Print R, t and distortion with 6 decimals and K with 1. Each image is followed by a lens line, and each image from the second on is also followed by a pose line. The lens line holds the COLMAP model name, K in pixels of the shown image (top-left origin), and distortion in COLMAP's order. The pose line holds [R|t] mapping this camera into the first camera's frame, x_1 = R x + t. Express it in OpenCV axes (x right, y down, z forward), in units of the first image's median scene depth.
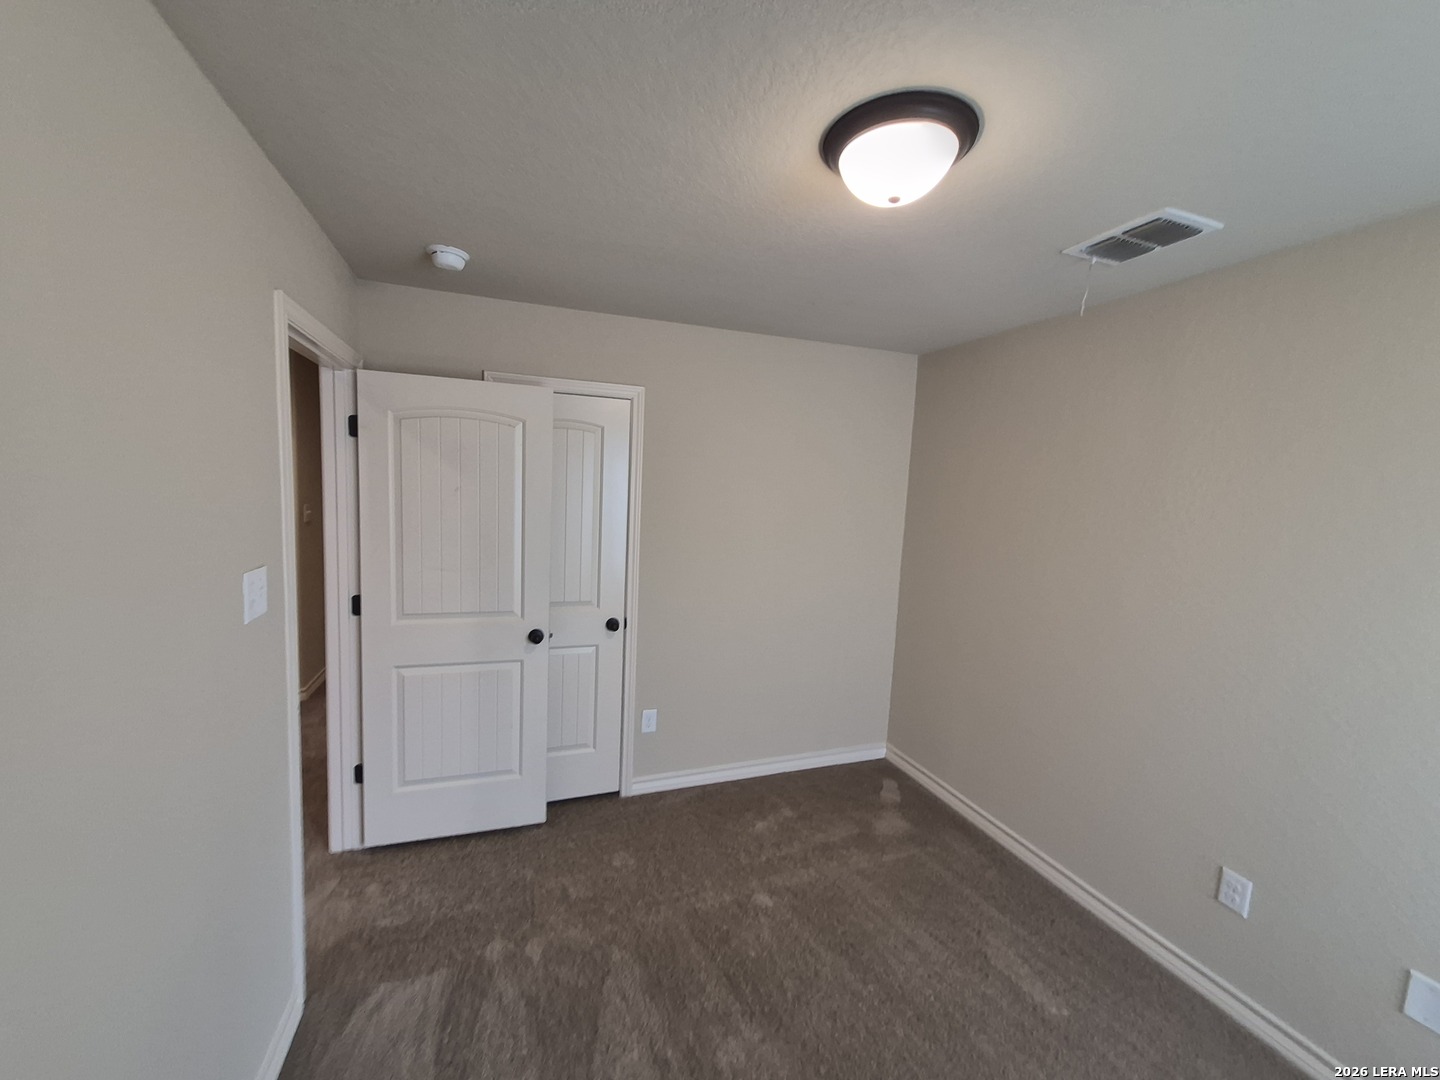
lens RADIAL K [[564.7, 0, 710.7], [0, 564.7, 544.7], [0, 0, 1]] dist [0.019707, -0.007515]
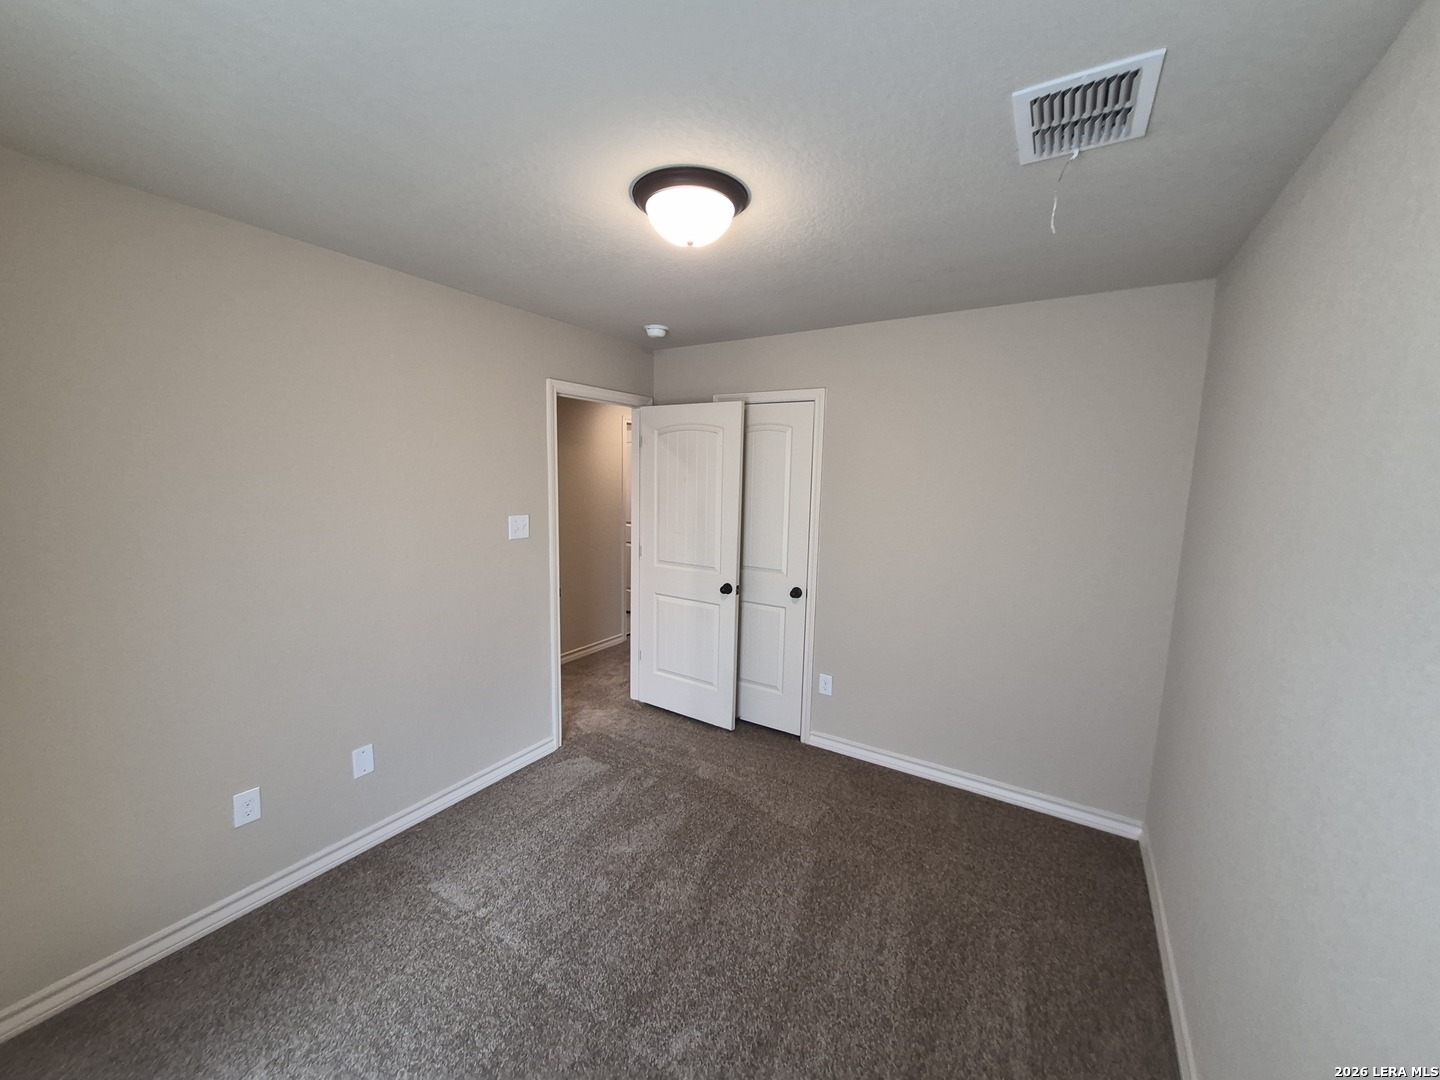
lens RADIAL K [[564.7, 0, 710.7], [0, 564.7, 544.7], [0, 0, 1]] dist [0.019707, -0.007515]
pose [[0.616843, 0.077818, -0.783230, 0.723853], [-0.072676, 0.996481, 0.041768, 0.004733], [0.783724, 0.031158, 0.620327, 0.137391]]
